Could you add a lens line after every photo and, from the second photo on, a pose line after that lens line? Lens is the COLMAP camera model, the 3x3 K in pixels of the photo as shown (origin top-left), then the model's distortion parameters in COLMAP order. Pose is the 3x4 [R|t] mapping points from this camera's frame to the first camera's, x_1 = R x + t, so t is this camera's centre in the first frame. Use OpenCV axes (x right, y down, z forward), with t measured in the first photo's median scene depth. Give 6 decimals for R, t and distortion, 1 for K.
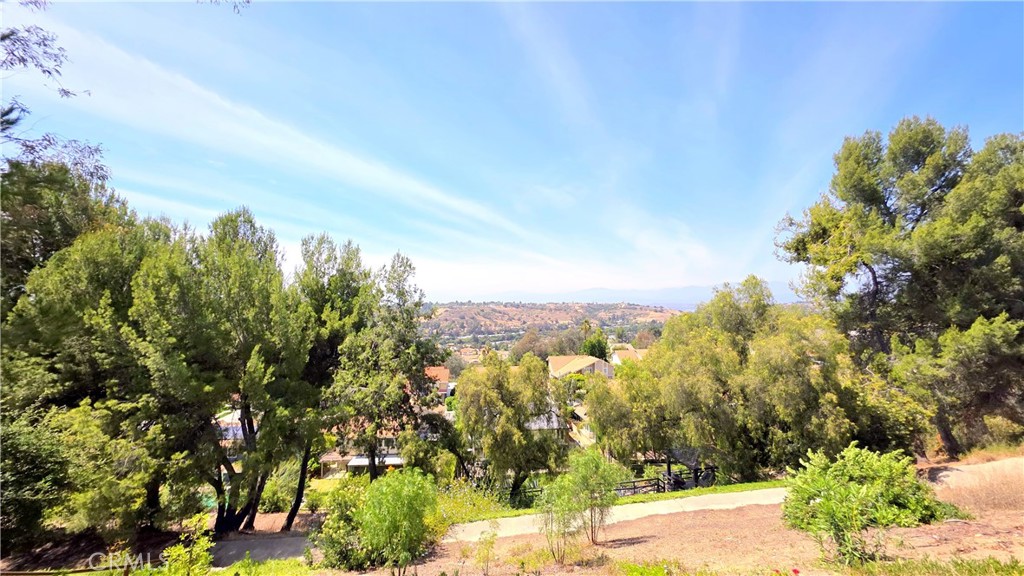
lens RADIAL K [[395.5, 0, 513.7], [0, 395.5, 295.3], [0, 0, 1]] dist [0.000184, -0.000039]
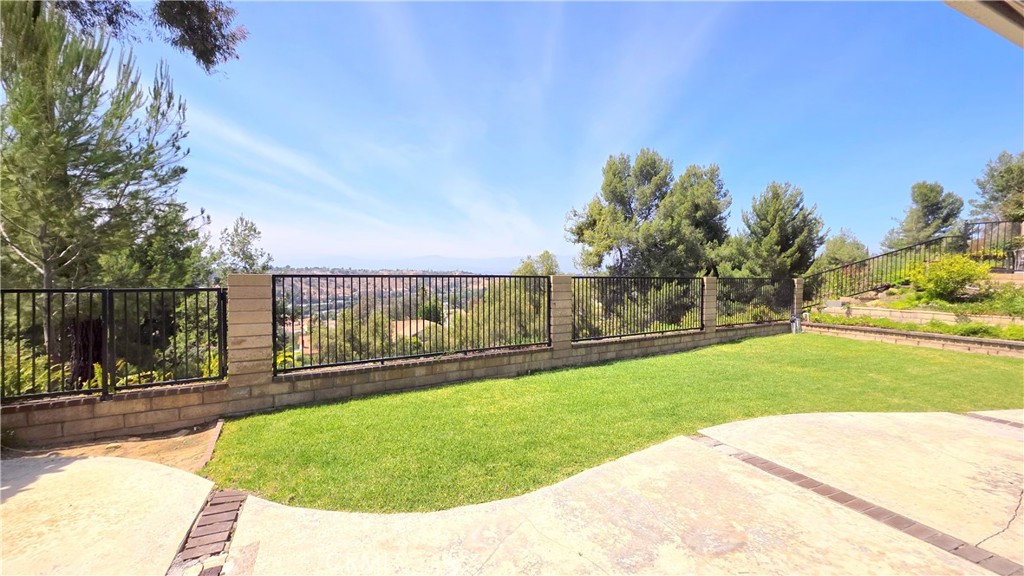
lens RADIAL K [[404.9, 0, 509.2], [0, 404.9, 291.2], [0, 0, 1]] dist [0.002254, 0.000131]
pose [[0.921240, -0.003069, 0.388983, -0.064860], [-0.023809, 0.997649, 0.064259, 0.000531], [-0.388266, -0.068459, 0.919001, -0.238542]]
